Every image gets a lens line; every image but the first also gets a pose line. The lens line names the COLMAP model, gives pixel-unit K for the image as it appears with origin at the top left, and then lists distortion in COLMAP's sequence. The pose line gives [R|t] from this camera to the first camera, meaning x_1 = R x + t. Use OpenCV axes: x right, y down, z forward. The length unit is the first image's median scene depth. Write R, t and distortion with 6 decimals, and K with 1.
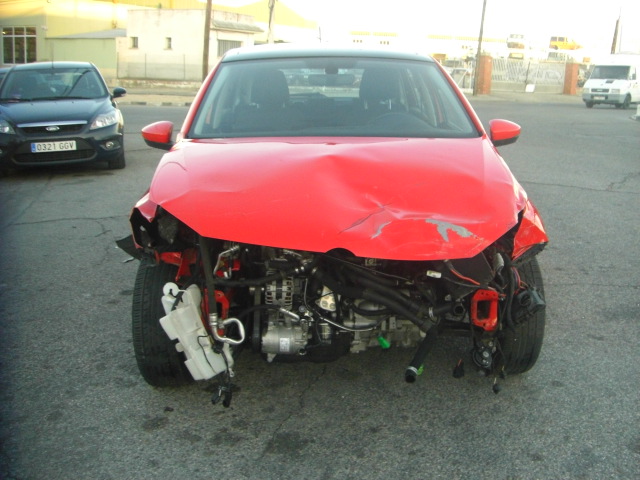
lens RADIAL K [[723.5, 0, 393.9], [0, 723.5, 239.6], [0, 0, 1]] dist [-0.180448, 0.081027]
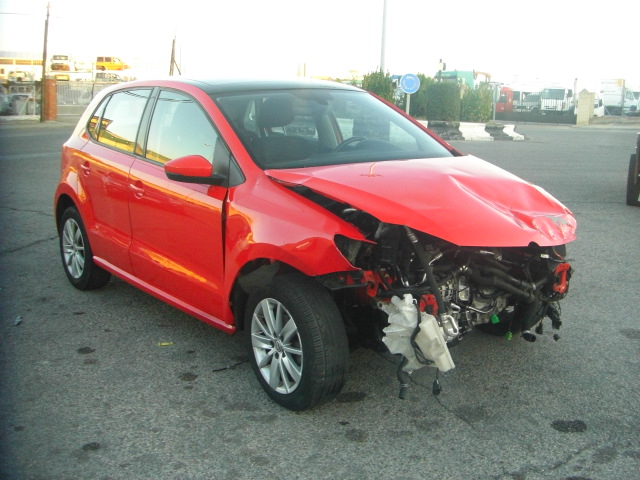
lens RADIAL K [[723.5, 0, 393.9], [0, 723.5, 239.6], [0, 0, 1]] dist [-0.180448, 0.081027]
pose [[0.802064, -0.123854, 0.584255, -0.878710], [0.137697, 0.990254, 0.020889, -0.045108], [-0.581148, 0.063696, 0.811301, 0.075790]]
